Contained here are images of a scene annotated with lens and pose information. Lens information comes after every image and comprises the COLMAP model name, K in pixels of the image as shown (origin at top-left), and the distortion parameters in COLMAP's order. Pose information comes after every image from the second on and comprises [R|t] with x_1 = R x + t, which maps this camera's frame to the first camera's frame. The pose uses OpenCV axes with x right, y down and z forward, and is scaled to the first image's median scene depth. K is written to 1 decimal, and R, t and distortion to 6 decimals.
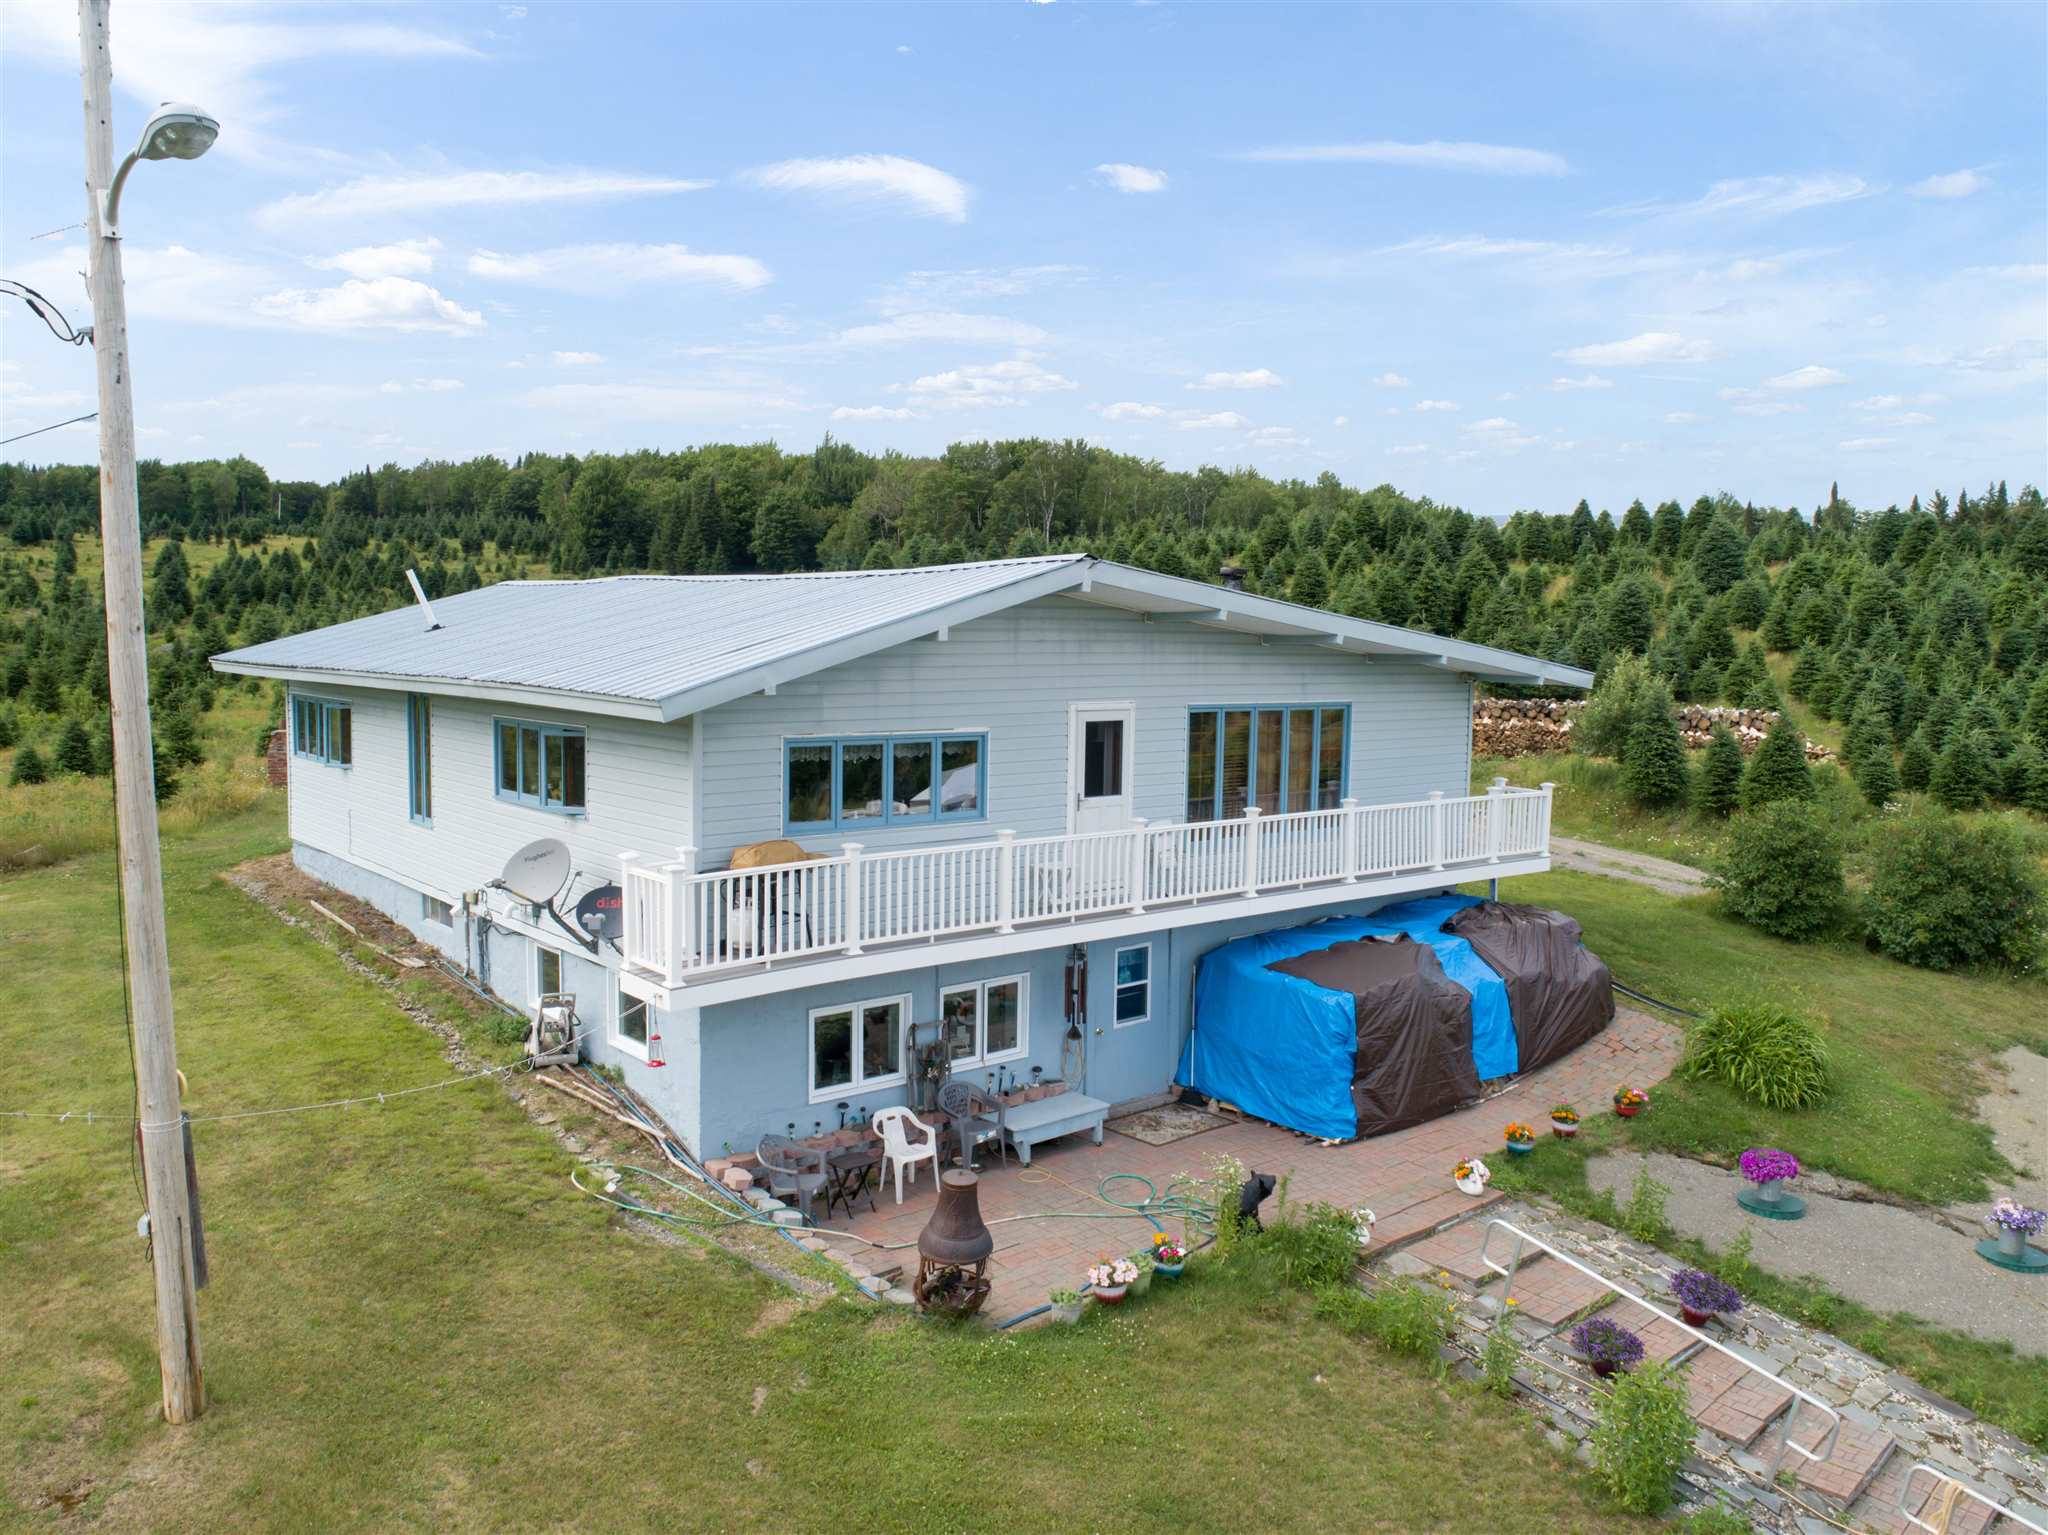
lens RADIAL K [[1526.7, 0, 1024.0], [0, 1526.7, 767.5], [0, 0, 1]] dist [-0.016864, -0.004581]
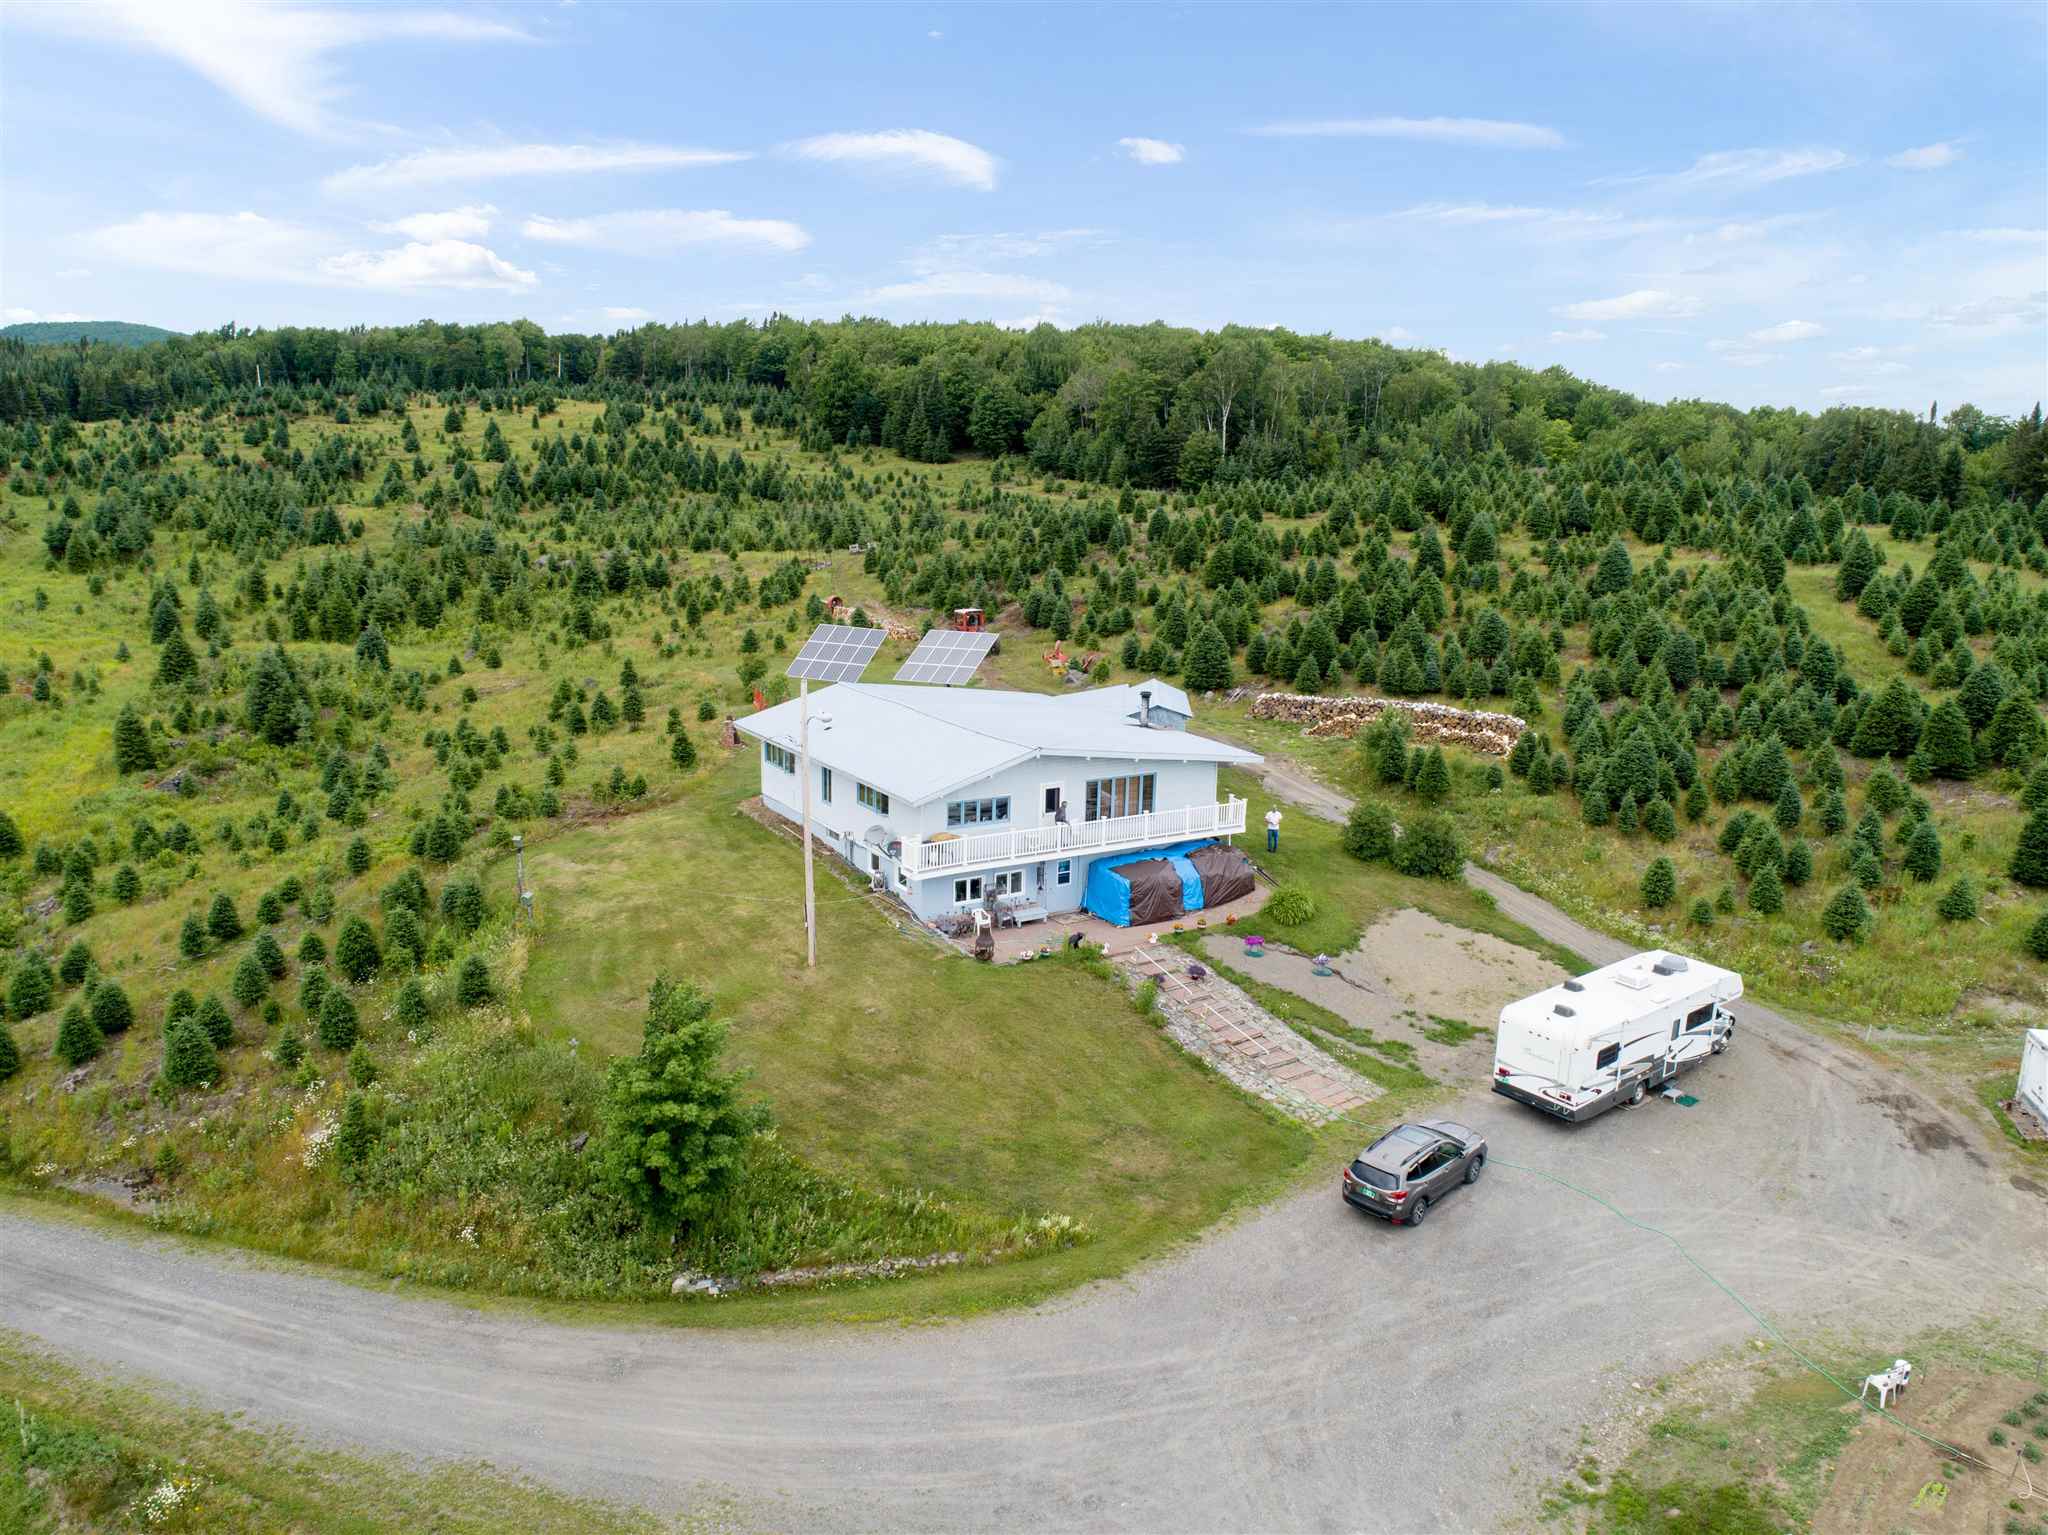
lens RADIAL K [[1526.7, 0, 1024.0], [0, 1526.7, 767.5], [0, 0, 1]] dist [-0.016864, -0.004581]
pose [[0.989462, 0.036402, -0.140145, 0.390775], [-0.019098, 0.992236, 0.122893, -0.413258], [0.143531, -0.118921, 0.982475, -1.857958]]
